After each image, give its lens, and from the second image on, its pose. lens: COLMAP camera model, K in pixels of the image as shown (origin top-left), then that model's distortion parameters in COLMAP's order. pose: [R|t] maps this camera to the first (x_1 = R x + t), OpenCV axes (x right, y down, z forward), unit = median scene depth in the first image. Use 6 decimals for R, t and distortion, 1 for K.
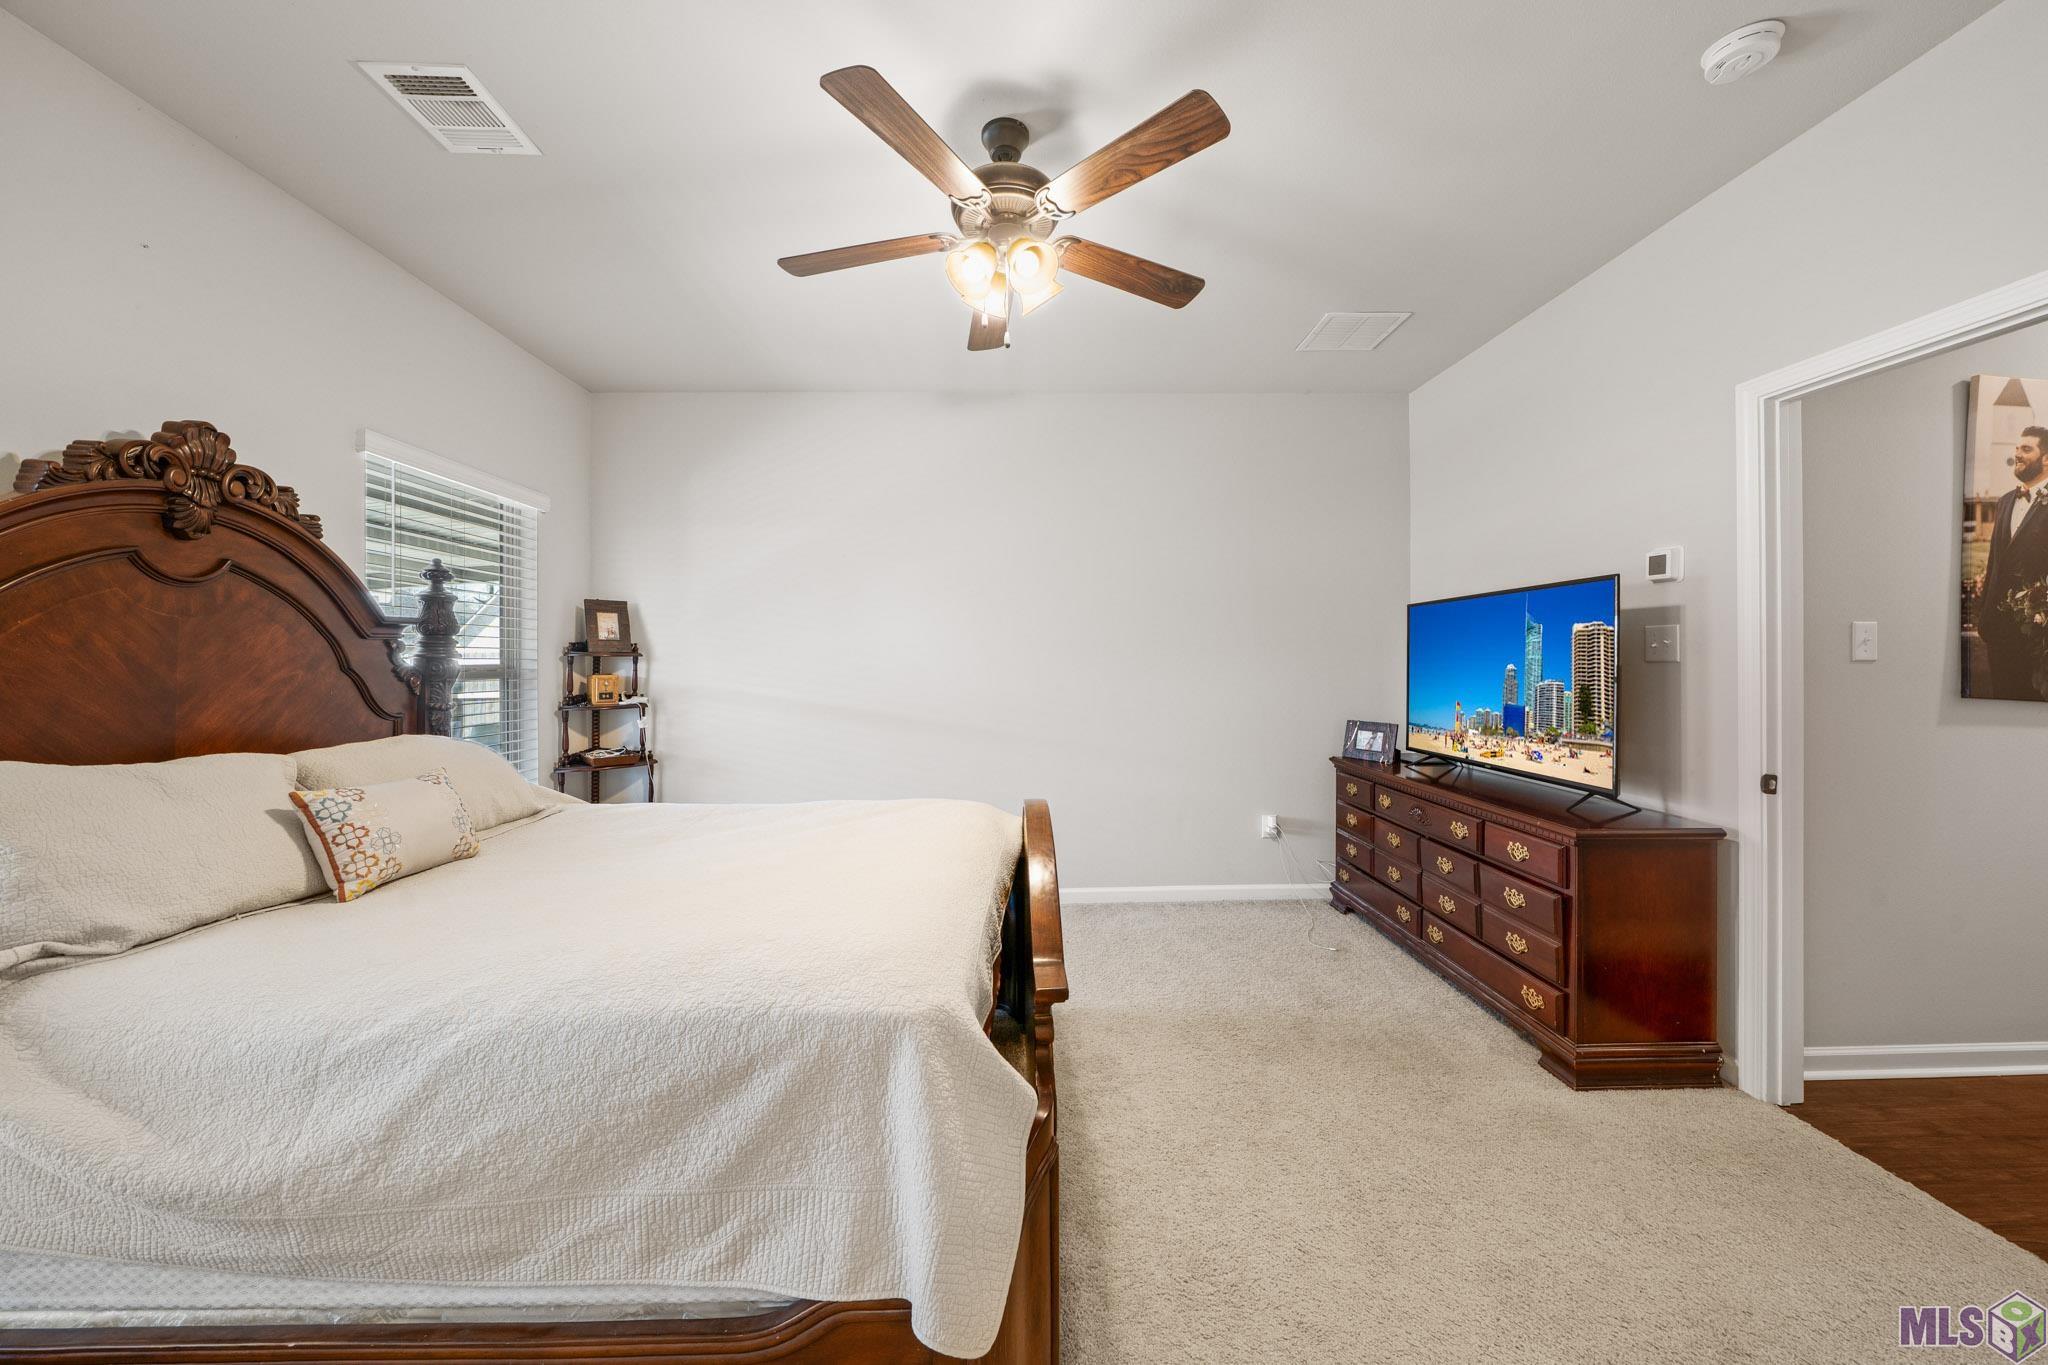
lens RADIAL K [[705.6, 0, 1020.9], [0, 705.6, 661.9], [0, 0, 1]] dist [-0.000176, -0.000022]
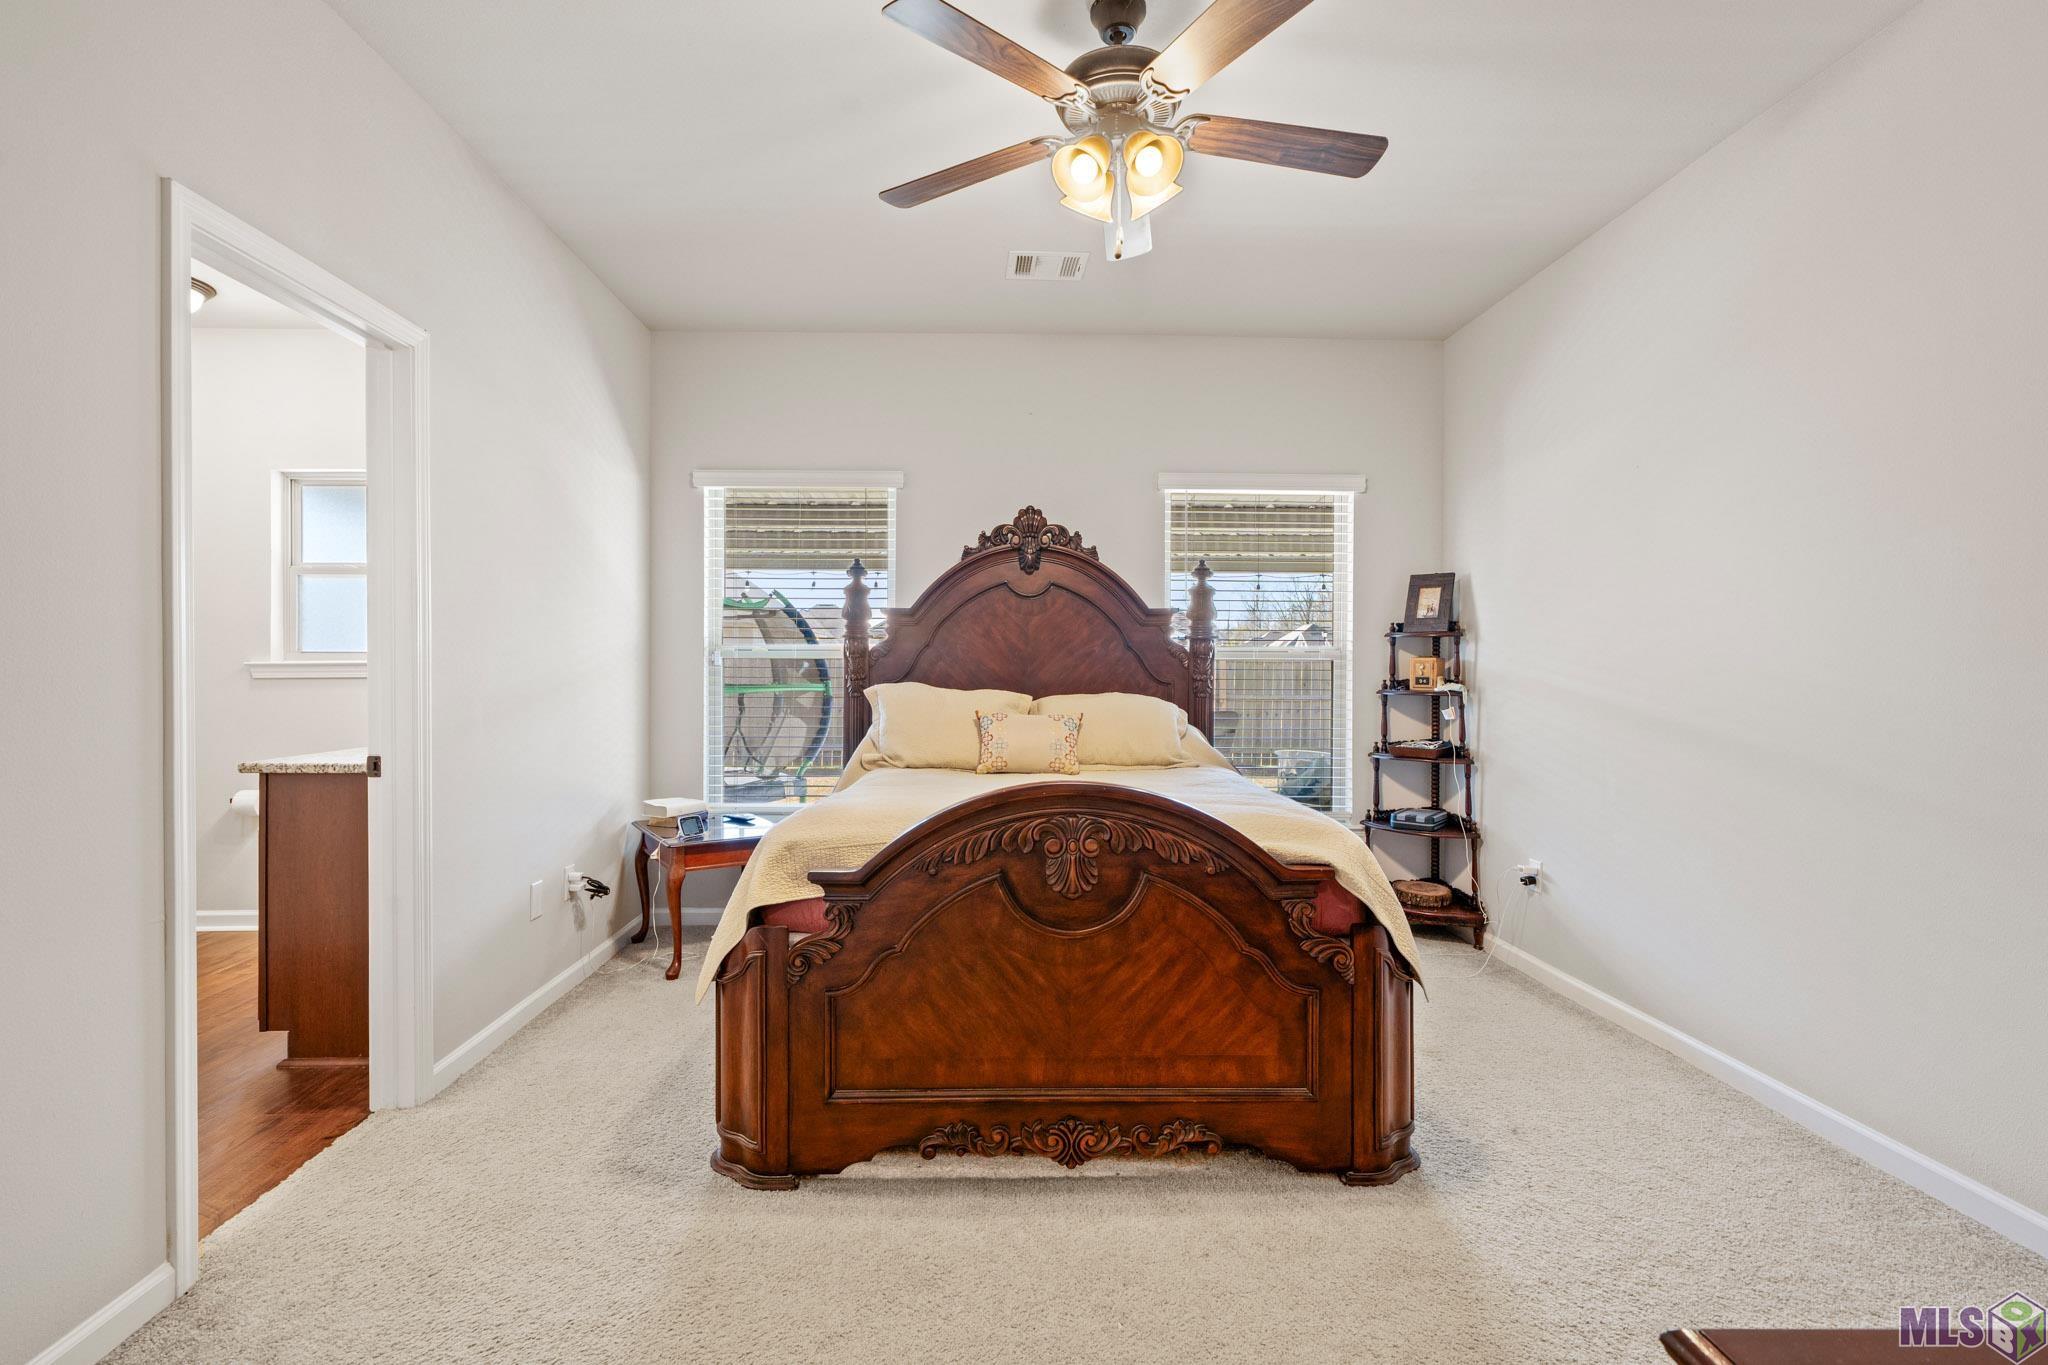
lens RADIAL K [[933.7, 0, 1024.0], [0, 933.7, 682.5], [0, 0, 1]] dist [0.000659, 0.000197]
pose [[0.011512, 0.024612, -0.999631, 0.867554], [-0.003284, 0.999693, 0.024576, 0.033747], [0.999928, 0.003000, 0.011590, 0.694948]]
